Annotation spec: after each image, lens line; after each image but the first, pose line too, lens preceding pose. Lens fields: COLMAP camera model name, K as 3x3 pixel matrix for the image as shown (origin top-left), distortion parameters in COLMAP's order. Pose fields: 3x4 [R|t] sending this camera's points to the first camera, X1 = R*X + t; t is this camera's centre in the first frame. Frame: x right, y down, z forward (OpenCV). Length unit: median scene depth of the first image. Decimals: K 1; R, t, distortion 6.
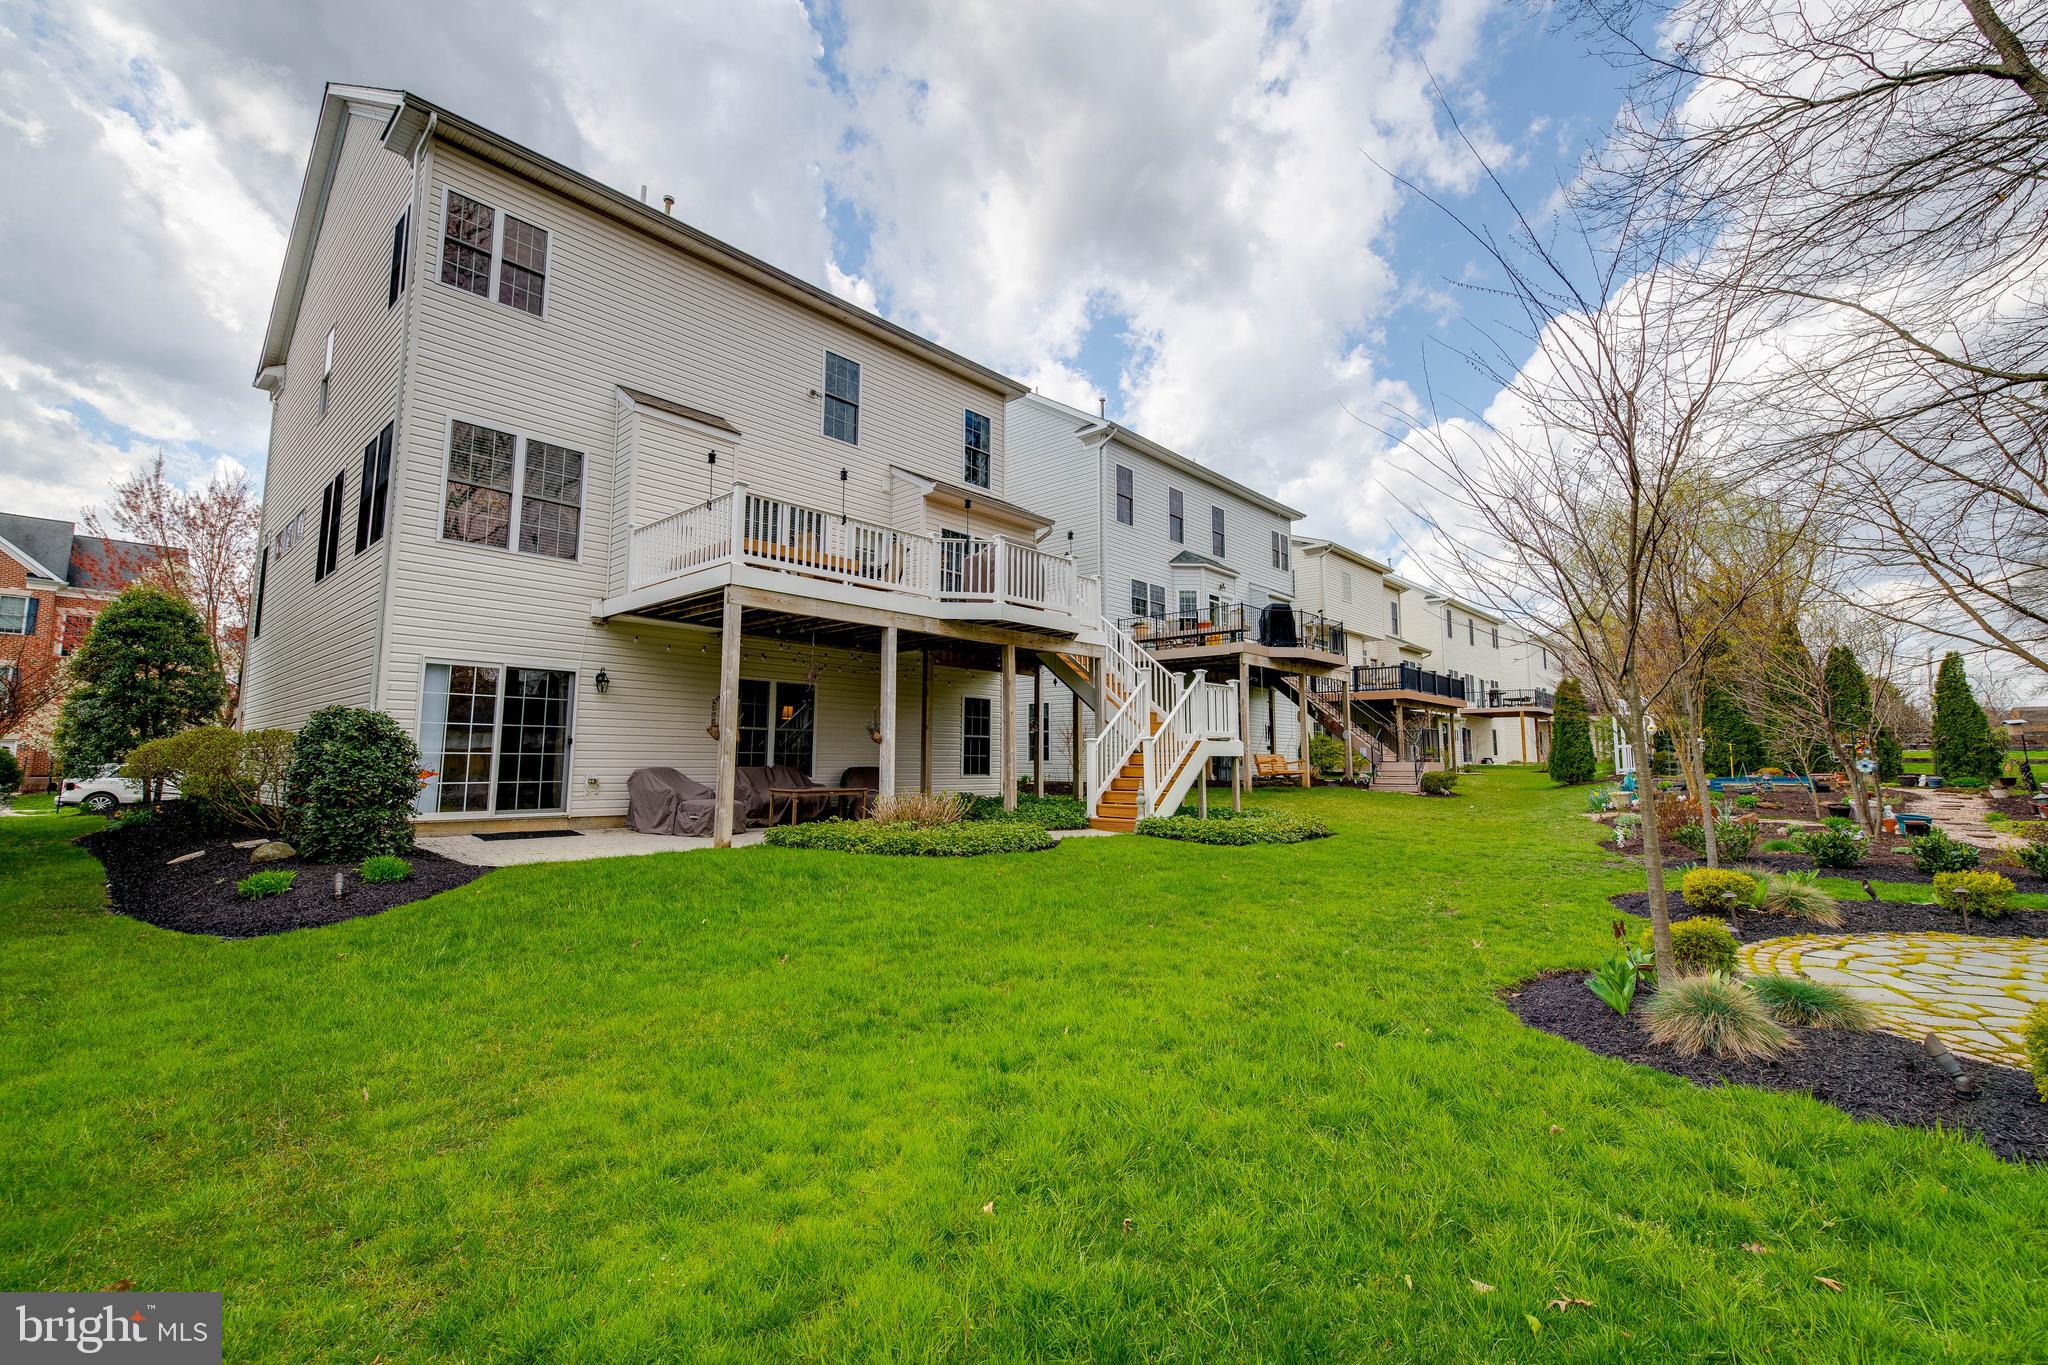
lens RADIAL K [[865.8, 0, 1021.3], [0, 865.8, 663.6], [0, 0, 1]] dist [0.005890, -0.000170]
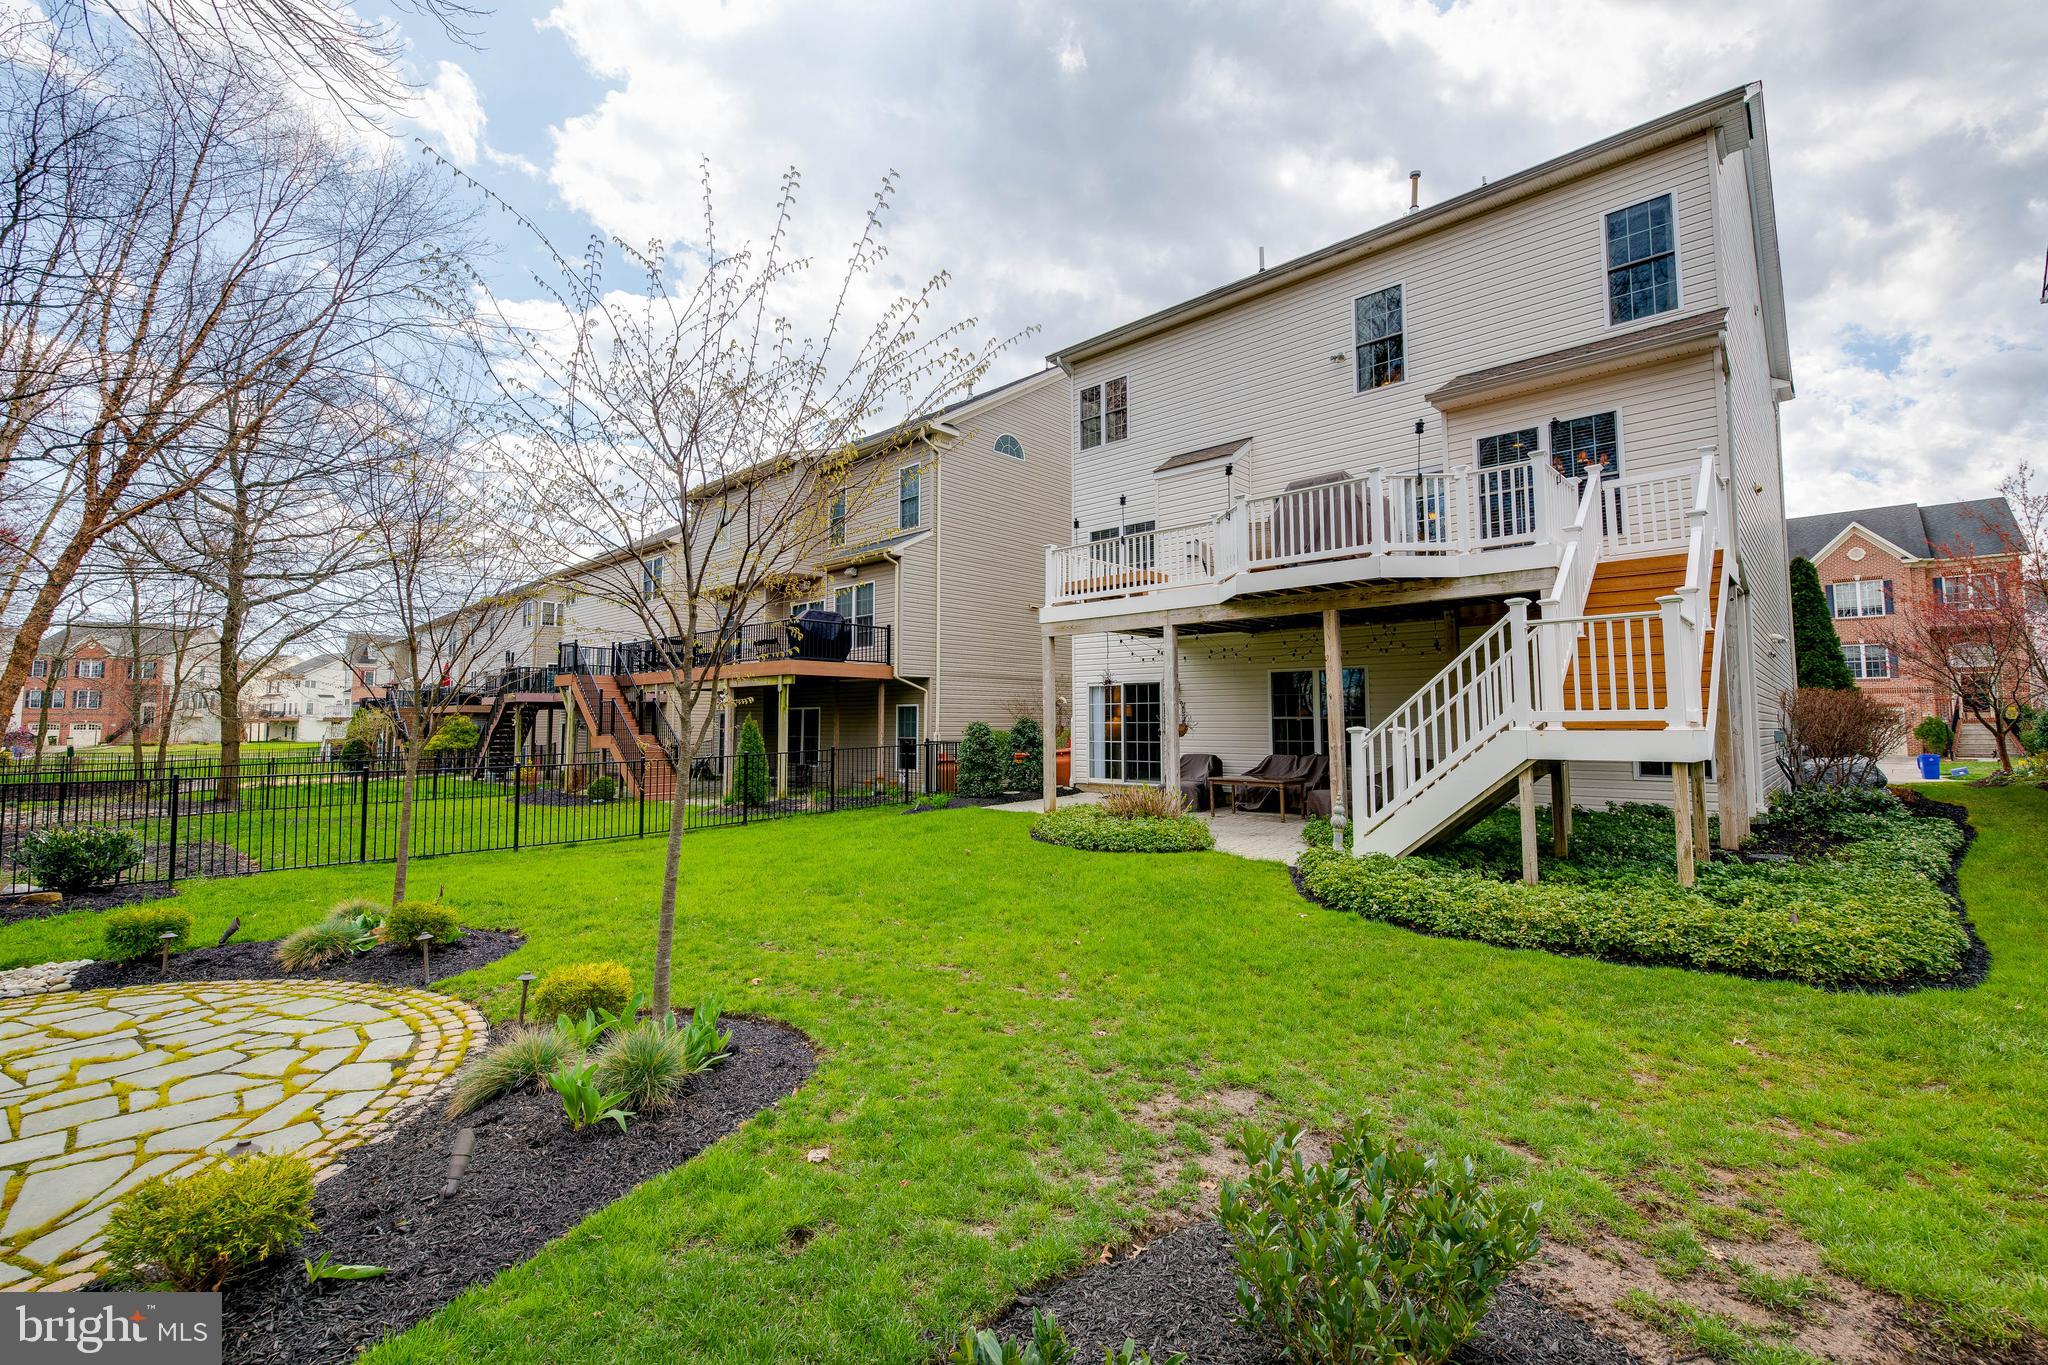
lens RADIAL K [[865.8, 0, 1021.3], [0, 865.8, 663.6], [0, 0, 1]] dist [0.005890, -0.000170]
pose [[-0.010041, -0.077551, -0.996938, 0.829721], [0.114215, 0.990374, -0.078190, 0.061143], [0.993405, -0.114650, -0.001087, 0.769359]]
